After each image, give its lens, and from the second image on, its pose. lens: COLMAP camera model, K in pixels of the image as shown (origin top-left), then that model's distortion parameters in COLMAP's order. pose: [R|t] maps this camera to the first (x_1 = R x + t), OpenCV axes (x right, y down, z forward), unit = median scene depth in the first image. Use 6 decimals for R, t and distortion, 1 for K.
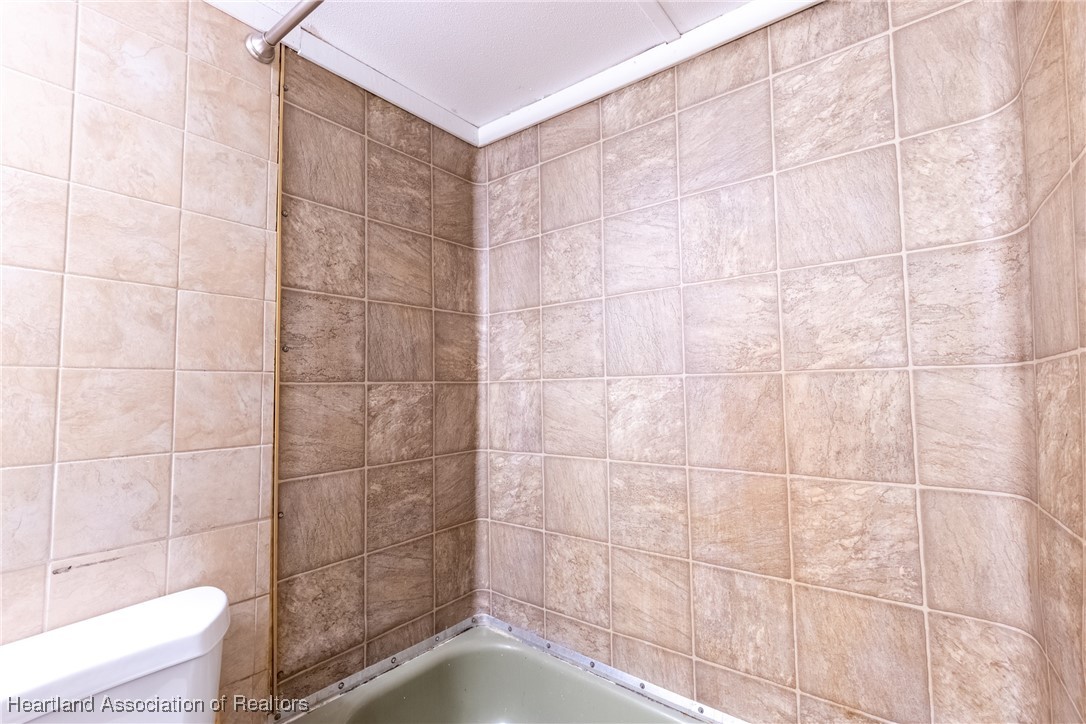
lens RADIAL K [[494.7, 0, 536.4], [0, 494.7, 360.6], [0, 0, 1]] dist [0.005030, -0.001342]
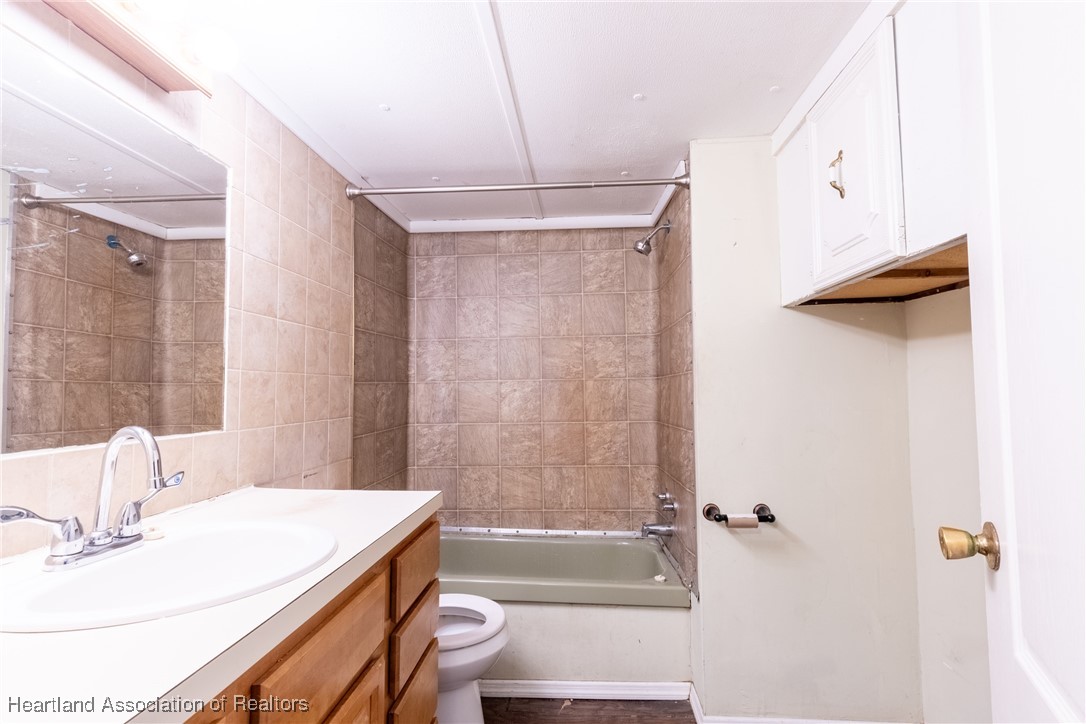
lens RADIAL K [[494.7, 0, 548.1], [0, 494.7, 360.5], [0, 0, 1]] dist [0.005030, -0.001342]
pose [[0.837663, 0.030216, 0.545351, -0.817168], [-0.029575, 0.999513, -0.009953, -0.031653], [-0.545386, -0.007791, 0.838149, -0.775018]]
